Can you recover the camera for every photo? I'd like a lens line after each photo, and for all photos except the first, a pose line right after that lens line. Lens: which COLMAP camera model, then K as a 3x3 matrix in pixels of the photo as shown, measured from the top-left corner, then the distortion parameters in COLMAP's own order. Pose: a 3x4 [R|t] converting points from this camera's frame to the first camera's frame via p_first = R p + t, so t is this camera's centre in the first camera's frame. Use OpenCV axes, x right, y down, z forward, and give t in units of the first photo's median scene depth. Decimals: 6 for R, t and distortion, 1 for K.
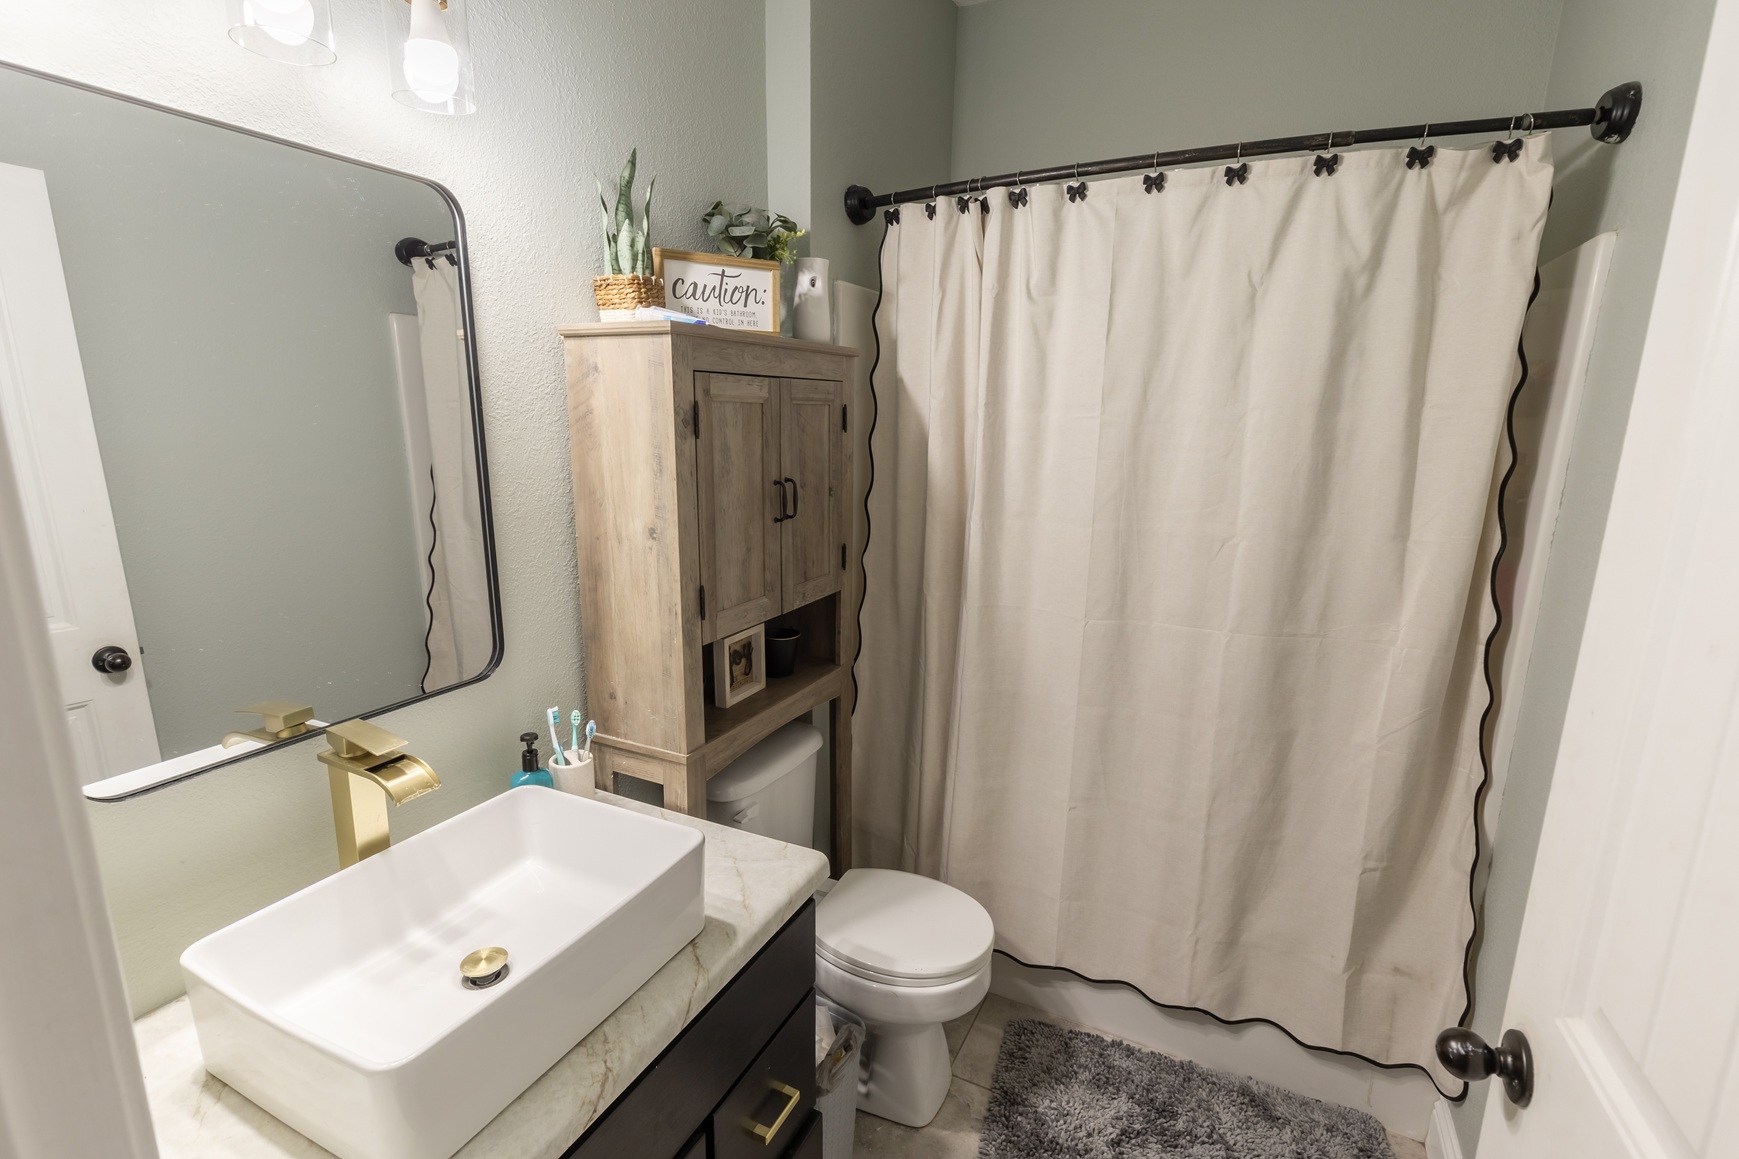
lens RADIAL K [[786.0, 0, 876.4], [0, 786.0, 582.0], [0, 0, 1]] dist [0.015167, -0.001817]
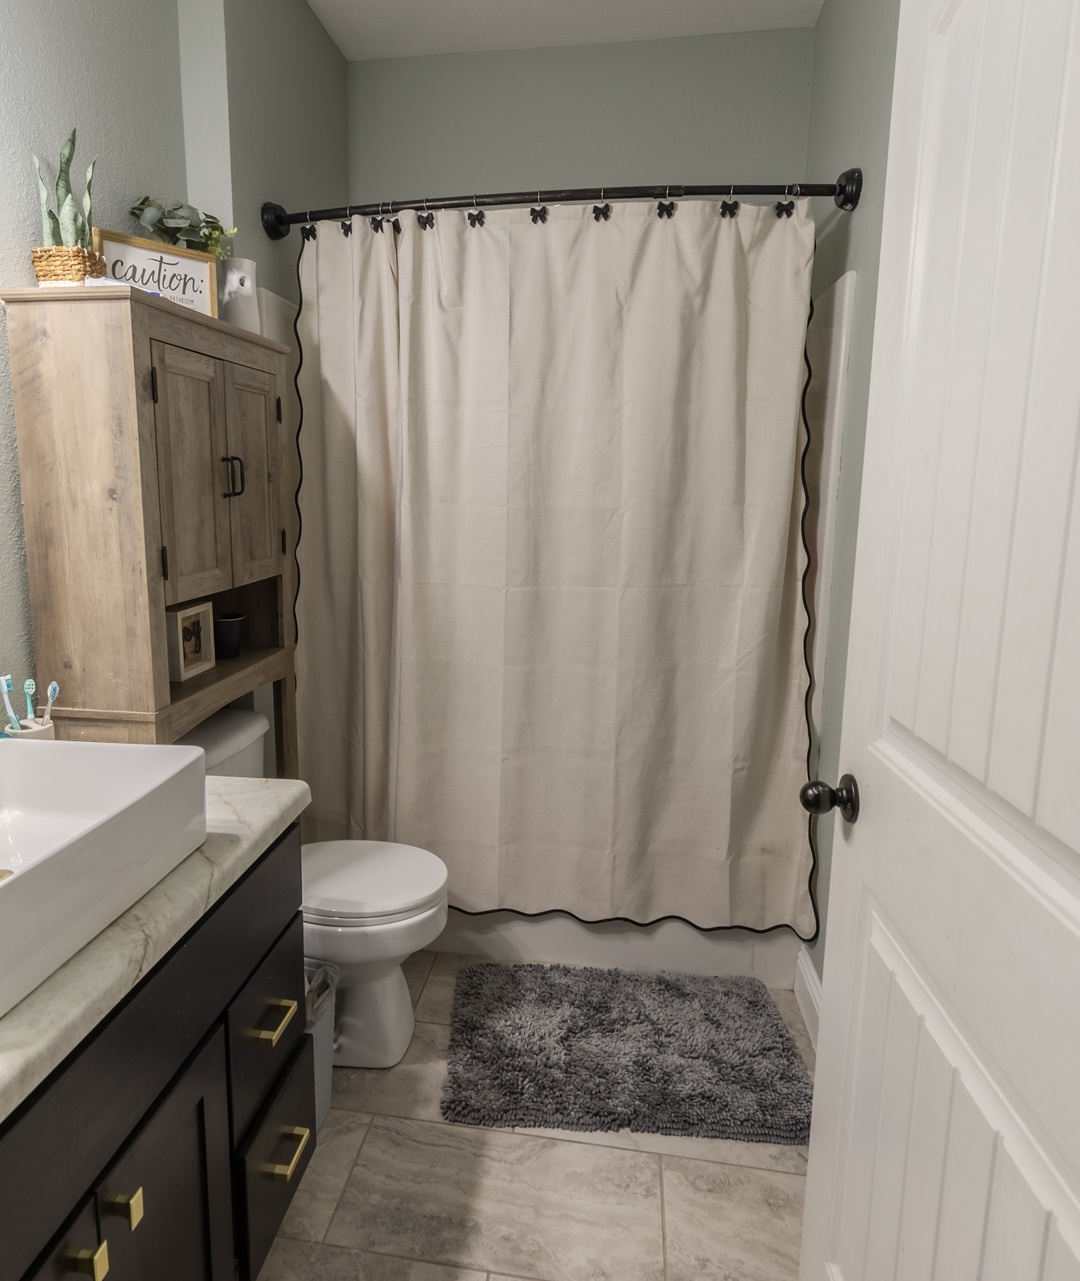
lens RADIAL K [[785.9, 0, 482.9], [0, 785.9, 604.7], [0, 0, 1]] dist [0.022069, -0.006871]
pose [[0.958725, -0.052045, 0.279531, -0.096441], [0.066877, 0.996800, -0.043780, 0.132105], [-0.276358, 0.060667, 0.959138, -0.094546]]
